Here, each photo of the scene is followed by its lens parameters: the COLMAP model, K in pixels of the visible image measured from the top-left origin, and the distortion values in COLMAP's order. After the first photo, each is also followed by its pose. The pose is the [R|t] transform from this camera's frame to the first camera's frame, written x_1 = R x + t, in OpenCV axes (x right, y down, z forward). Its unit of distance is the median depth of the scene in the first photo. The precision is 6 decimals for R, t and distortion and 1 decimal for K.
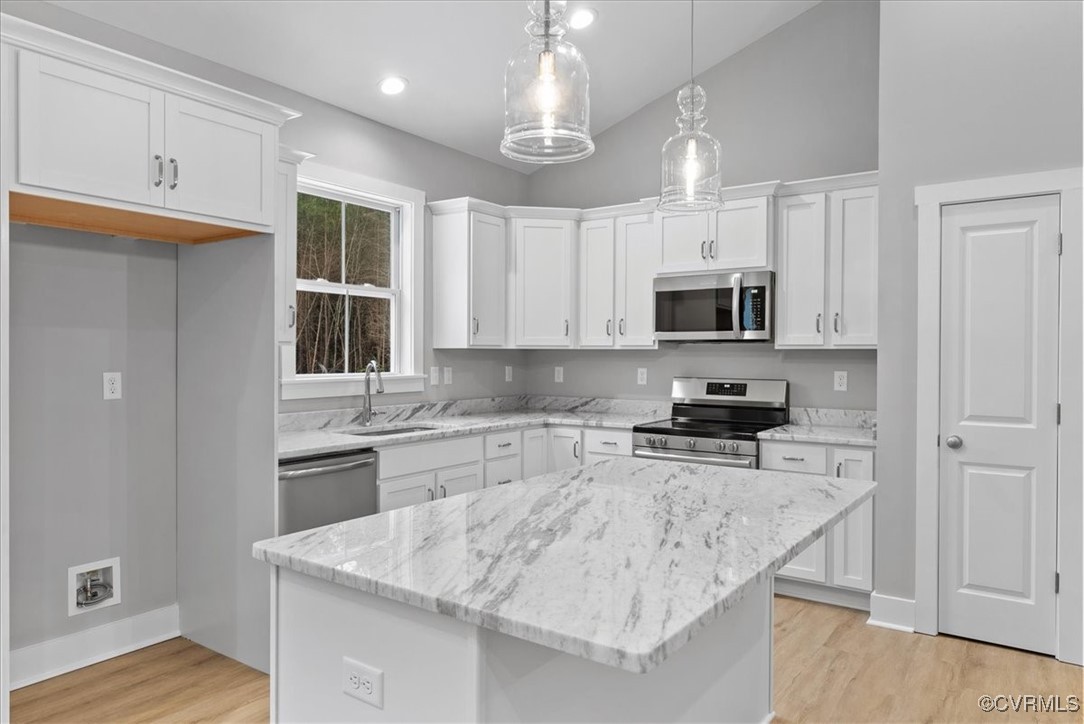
lens RADIAL K [[708.8, 0, 546.0], [0, 708.8, 360.6], [0, 0, 1]] dist [-0.002024, 0.000336]
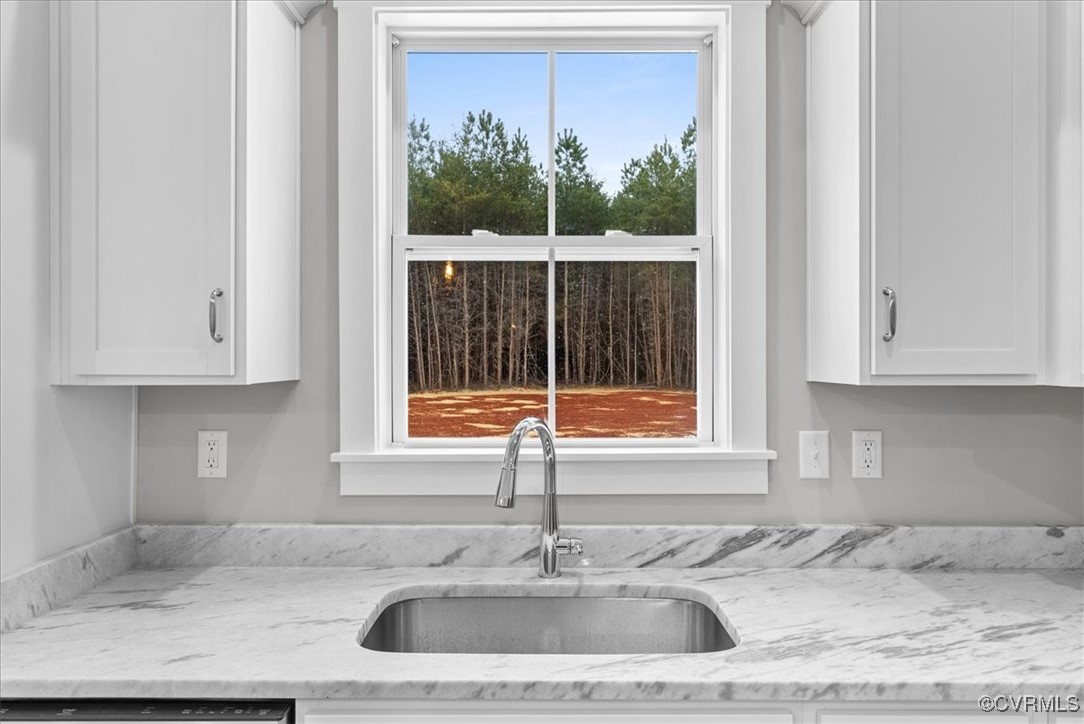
lens RADIAL K [[708.8, 0, 545.8], [0, 708.8, 361.2], [0, 0, 1]] dist [-0.002024, 0.000336]
pose [[0.568069, -0.001539, -0.822979, 0.074096], [-0.004880, 0.999974, -0.005238, -0.026262], [0.822966, 0.006991, 0.568047, 0.705128]]
